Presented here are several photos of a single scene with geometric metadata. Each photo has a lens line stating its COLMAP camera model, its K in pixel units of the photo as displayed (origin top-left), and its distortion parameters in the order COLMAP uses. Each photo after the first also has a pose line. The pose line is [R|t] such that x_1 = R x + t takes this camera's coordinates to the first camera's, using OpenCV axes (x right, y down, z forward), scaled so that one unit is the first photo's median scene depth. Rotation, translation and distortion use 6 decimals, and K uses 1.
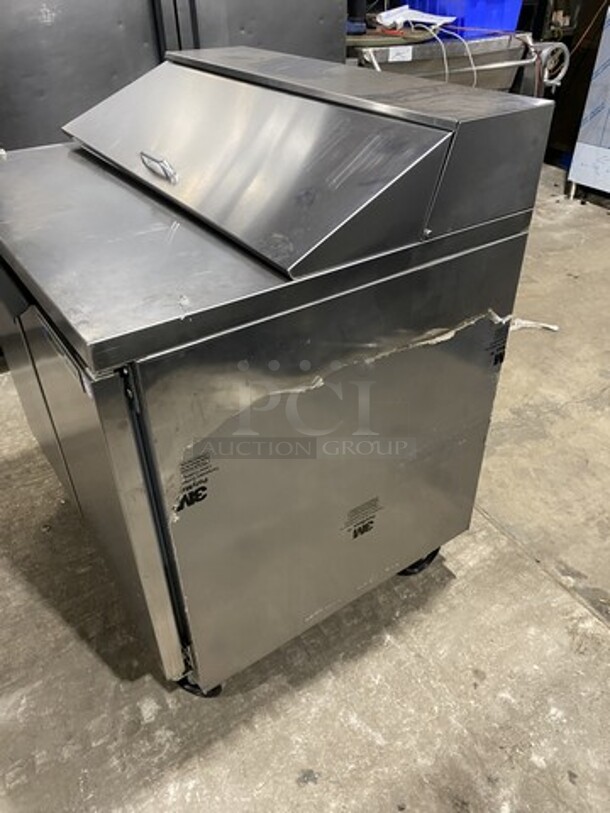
lens RADIAL K [[622.3, 0, 304.0], [0, 622.3, 401.1], [0, 0, 1]] dist [0.004949, 0.004794]
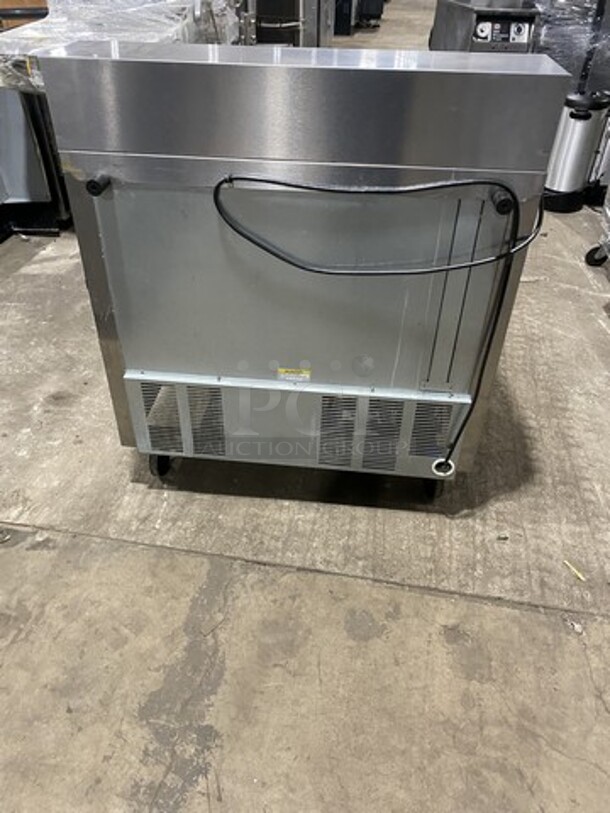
lens RADIAL K [[622.3, 0, 304.0], [0, 622.3, 401.1], [0, 0, 1]] dist [0.004949, 0.004794]
pose [[-0.641665, 0.461085, -0.612917, 0.790514], [-0.461385, 0.406316, 0.788689, -0.971362], [0.612691, 0.788865, -0.047981, 1.330369]]
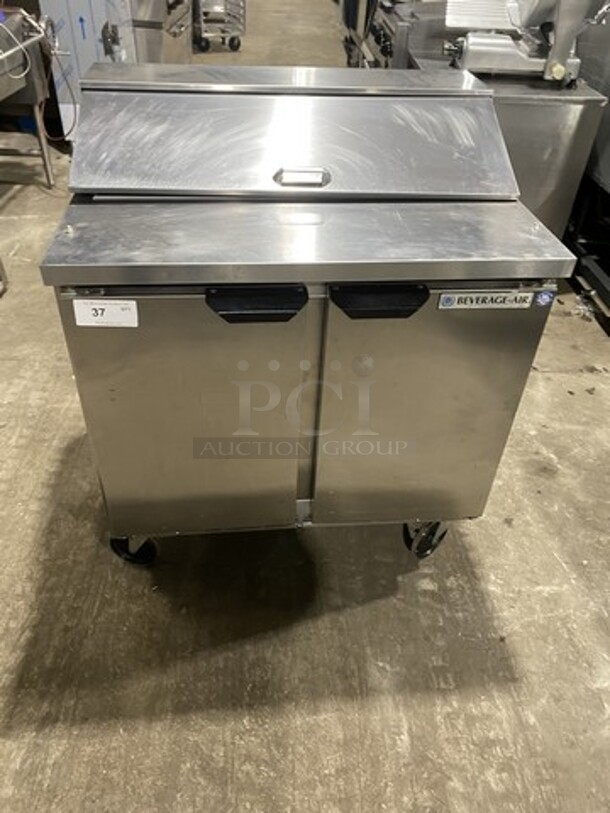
lens RADIAL K [[626.1, 0, 298.4], [0, 626.1, 395.4], [0, 0, 1]] dist [-0.003257, 0.001082]
pose [[0.488740, -0.517548, 0.702337, -1.050643], [0.475045, 0.833100, 0.283333, -0.307858], [-0.731755, 0.195166, 0.653027, 0.275574]]
